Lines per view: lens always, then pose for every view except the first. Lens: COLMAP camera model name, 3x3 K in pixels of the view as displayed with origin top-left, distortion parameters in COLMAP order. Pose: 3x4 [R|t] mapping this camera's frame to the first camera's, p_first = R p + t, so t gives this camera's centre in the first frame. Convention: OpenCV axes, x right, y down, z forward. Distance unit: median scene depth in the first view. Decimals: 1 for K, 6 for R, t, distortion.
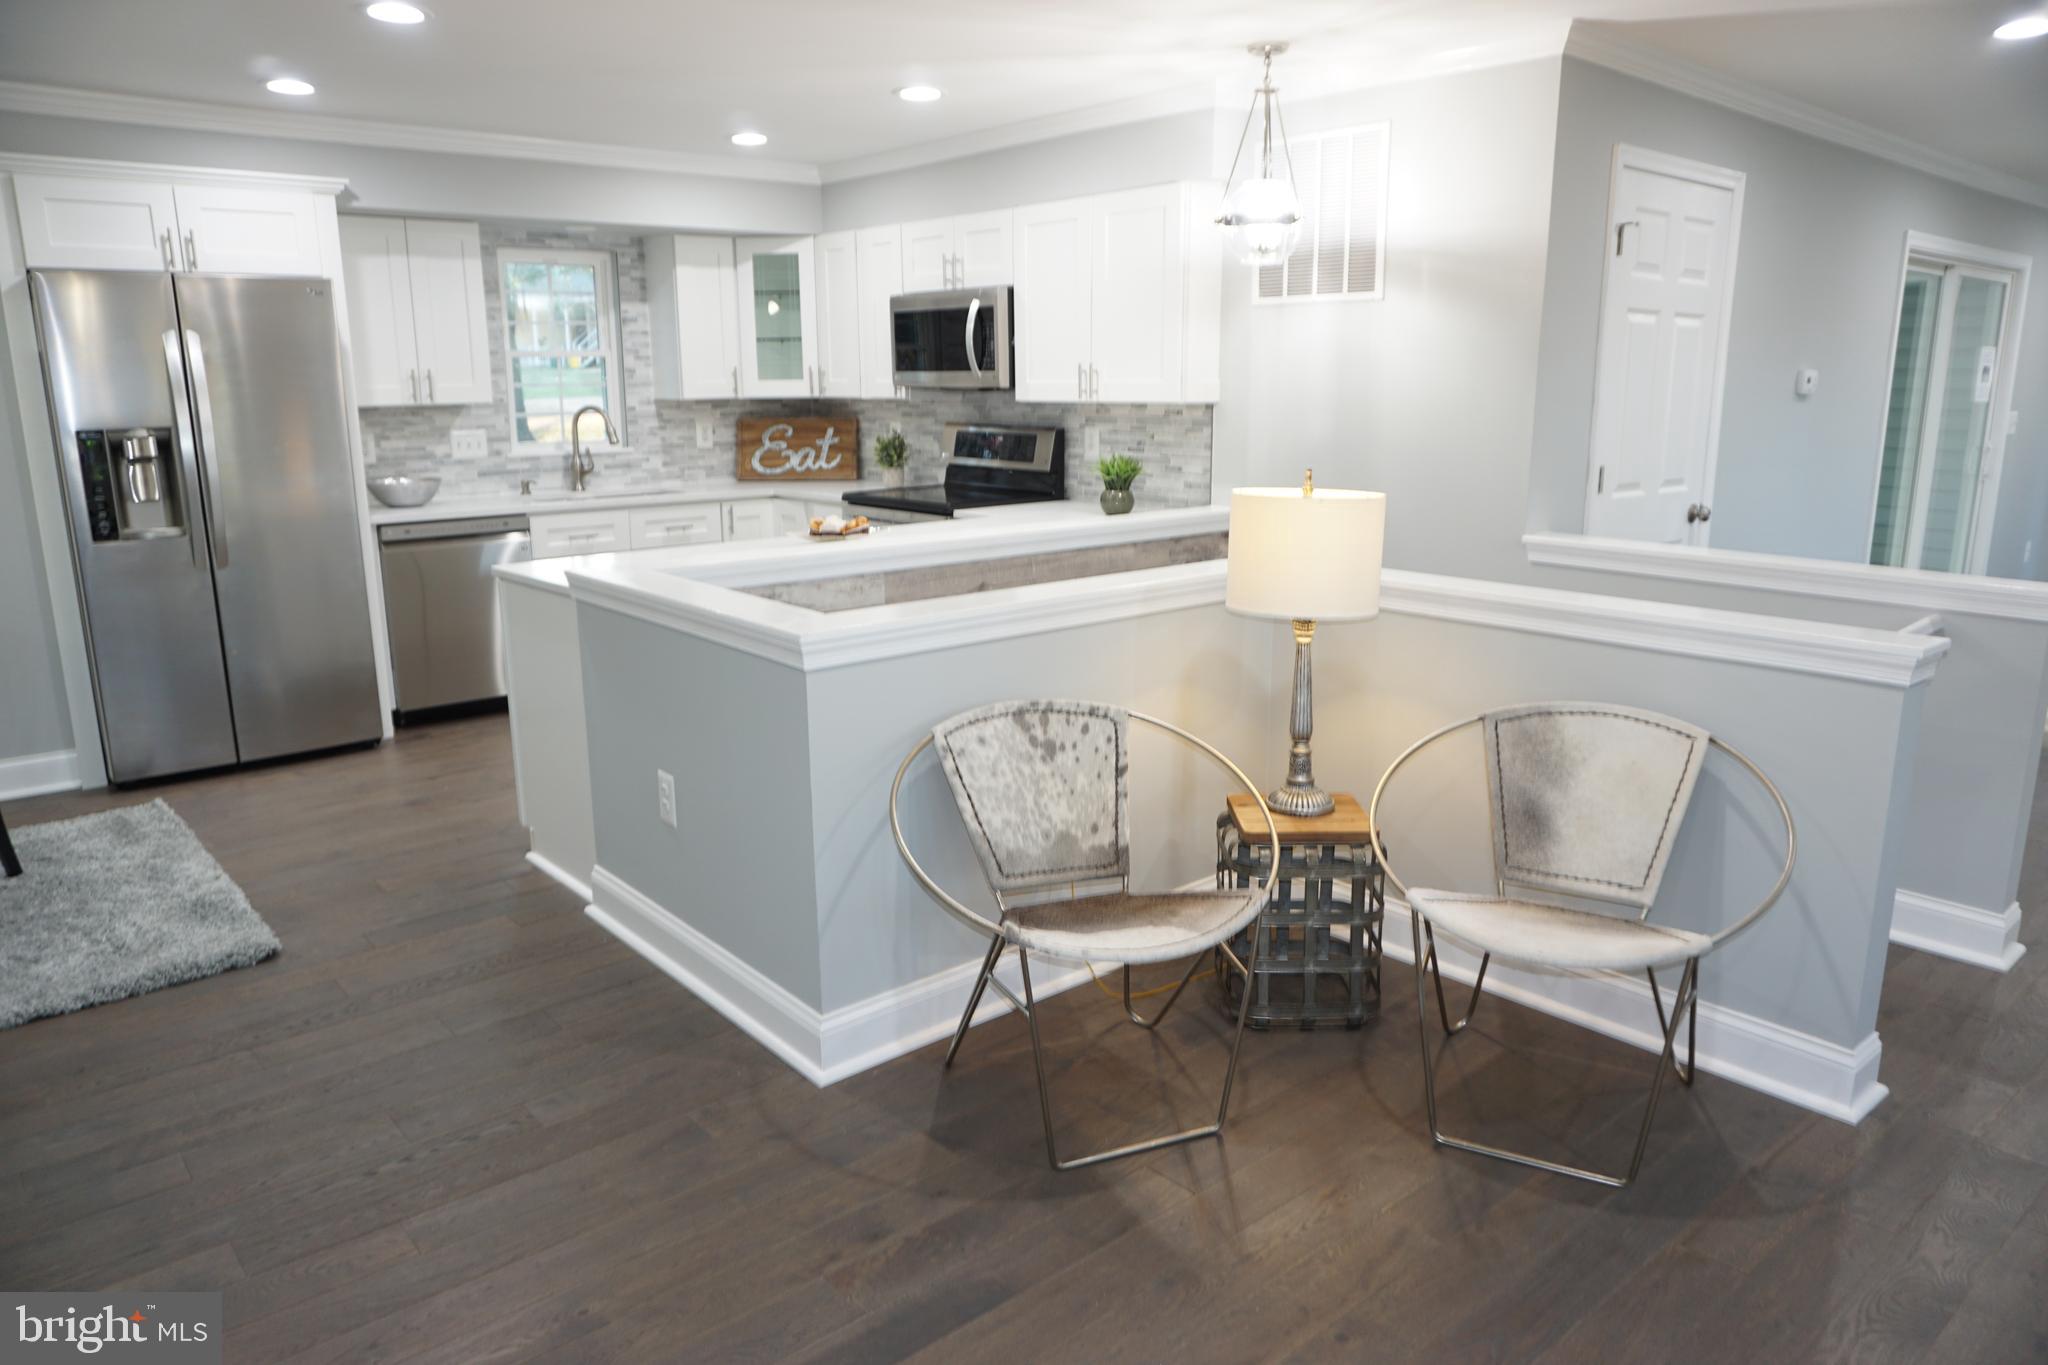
lens RADIAL K [[1364.8, 0, 1028.9], [0, 1364.8, 675.2], [0, 0, 1]] dist [-0.045979, 0.033740]
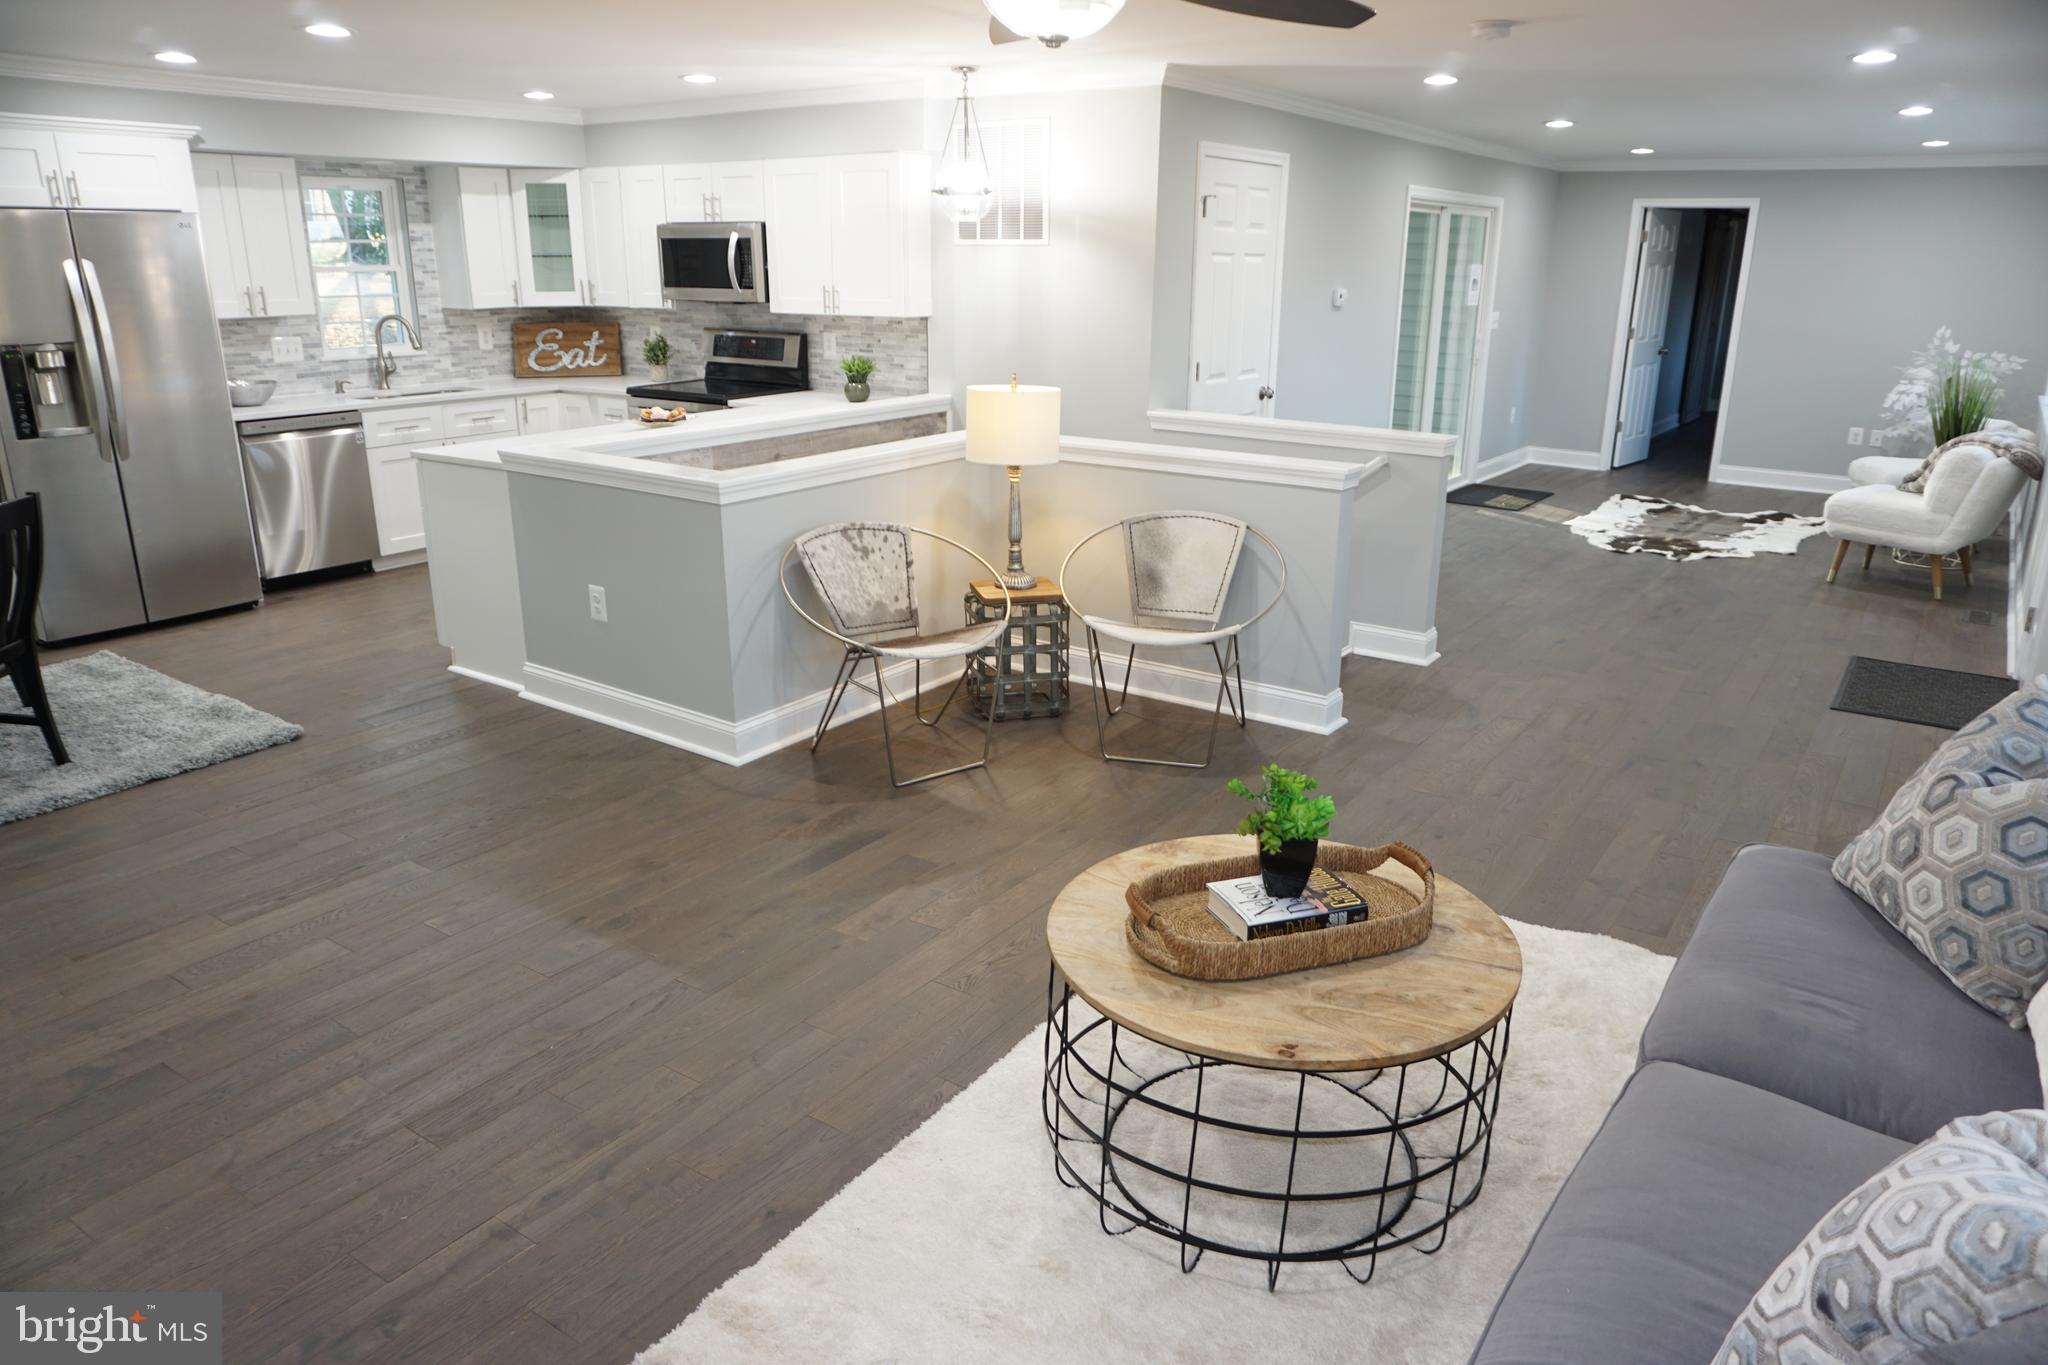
lens RADIAL K [[1362.7, 0, 1019.6], [0, 1362.7, 672.2], [0, 0, 1]] dist [-0.043161, 0.032755]
pose [[0.971133, -0.062449, 0.230220, -0.094326], [0.042924, 0.995118, 0.088865, 0.030621], [-0.234646, -0.076418, 0.969073, -0.308578]]
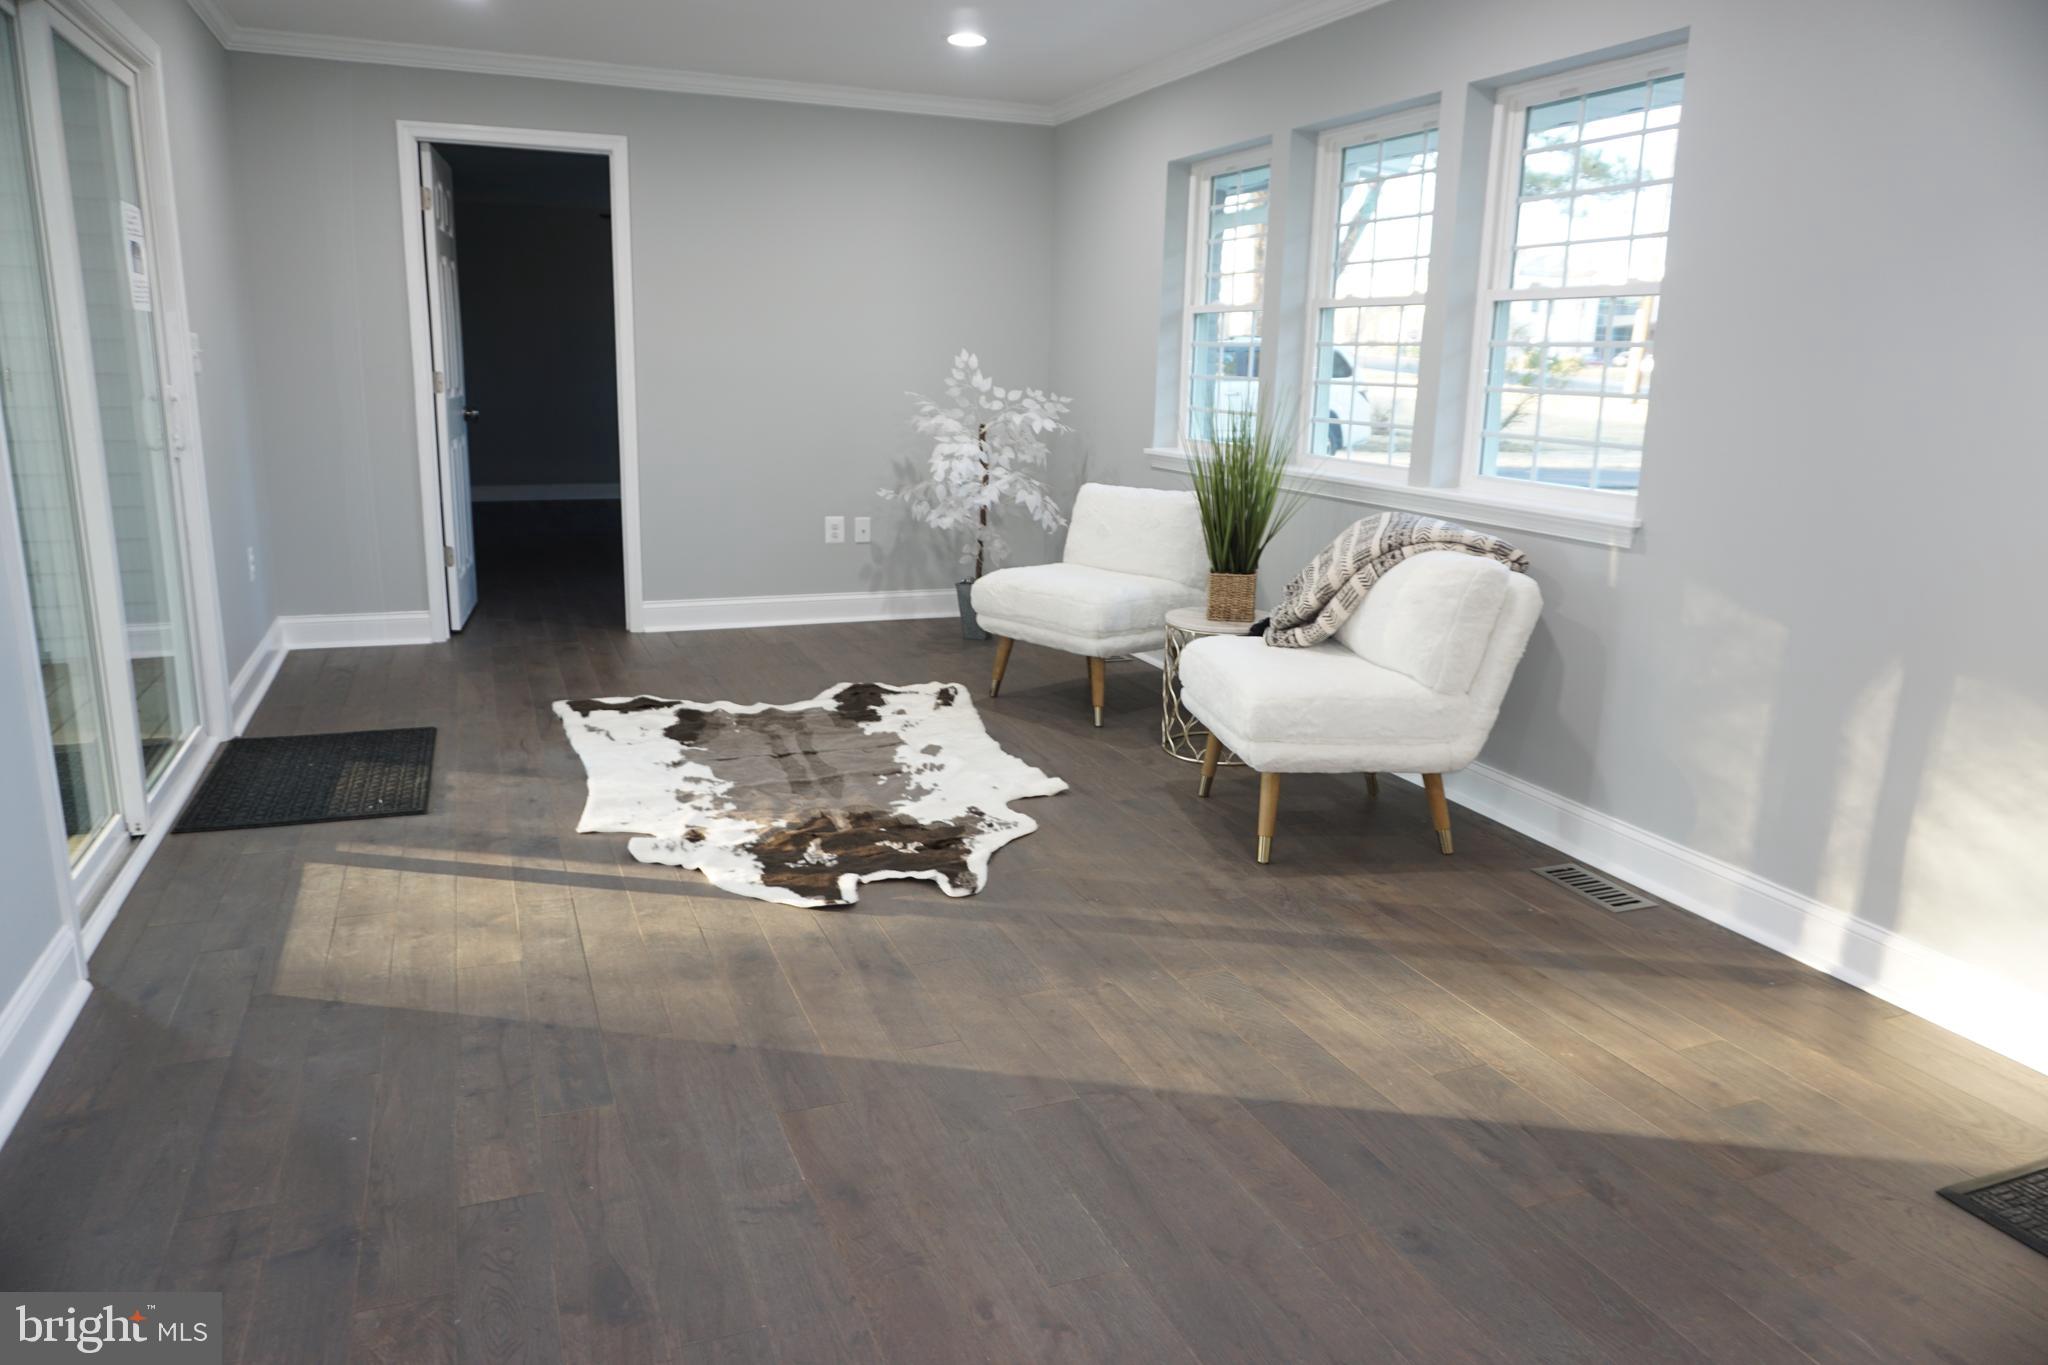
lens RADIAL K [[1364.8, 0, 1028.9], [0, 1364.8, 675.2], [0, 0, 1]] dist [-0.045979, 0.033740]
pose [[0.323782, -0.212738, 0.921905, 0.380226], [0.185692, 0.969731, 0.158557, -0.105789], [-0.927730, 0.119852, 0.353485, 0.633447]]
